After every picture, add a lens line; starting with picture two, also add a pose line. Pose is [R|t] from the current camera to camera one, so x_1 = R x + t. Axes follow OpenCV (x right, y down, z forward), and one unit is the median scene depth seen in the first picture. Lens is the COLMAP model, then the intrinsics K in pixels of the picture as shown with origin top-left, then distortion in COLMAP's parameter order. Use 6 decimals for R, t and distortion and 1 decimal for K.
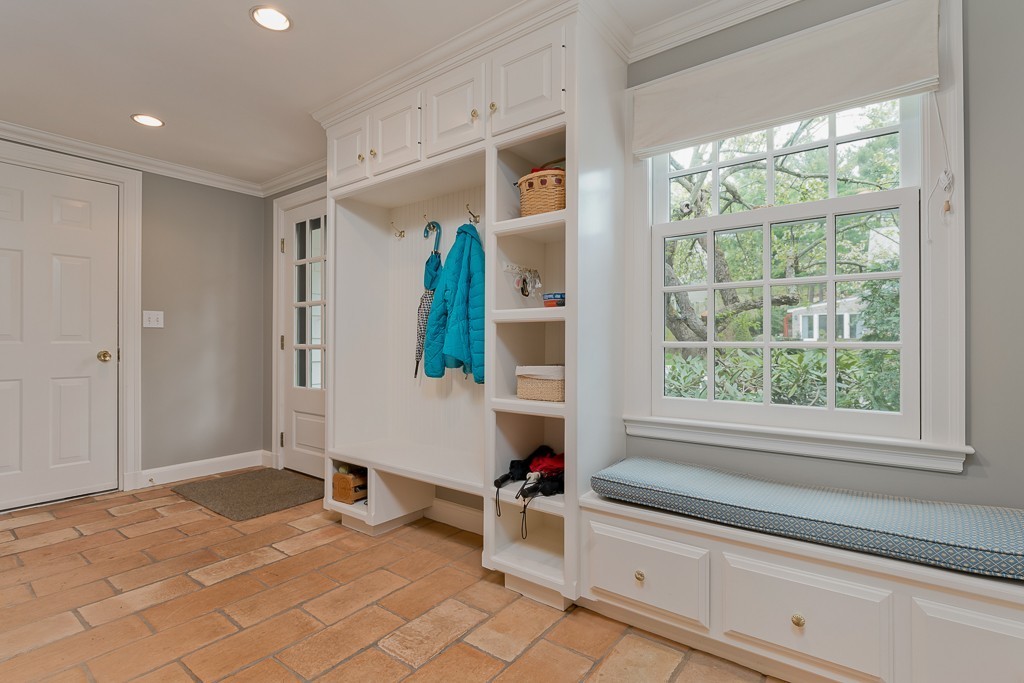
lens RADIAL K [[493.4, 0, 503.6], [0, 493.4, 342.0], [0, 0, 1]] dist [-0.020538, 0.001088]
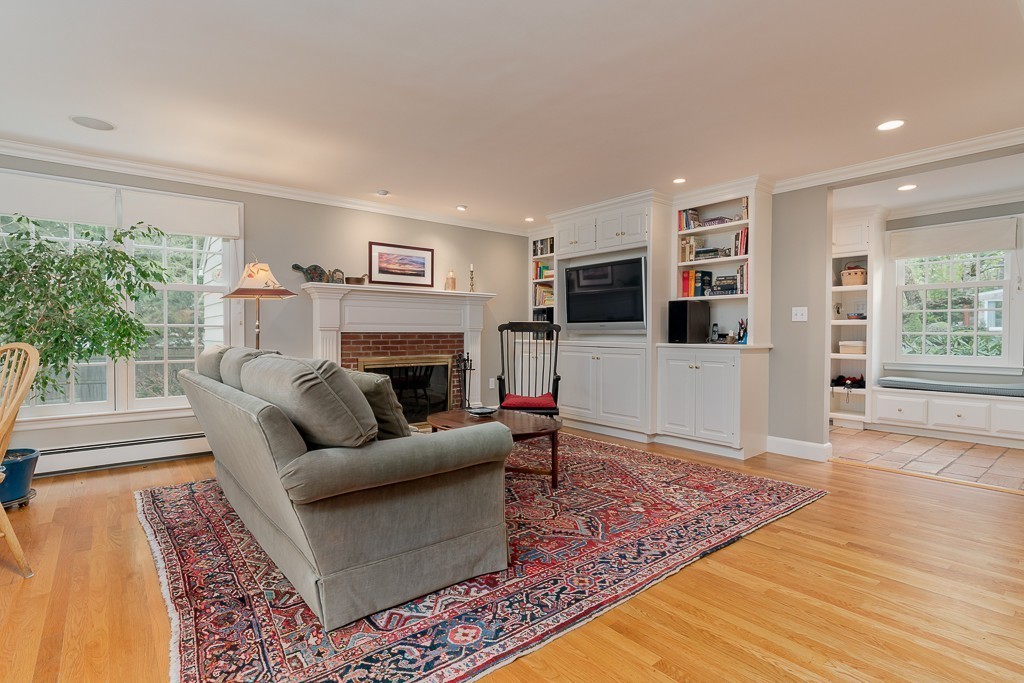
lens RADIAL K [[493.4, 0, 520.1], [0, 493.4, 339.4], [0, 0, 1]] dist [-0.020538, 0.001088]
pose [[0.975540, 0.006953, -0.219711, -1.120510], [-0.002697, 0.999803, 0.019663, -0.010152], [0.219804, -0.018589, 0.975367, -2.023089]]
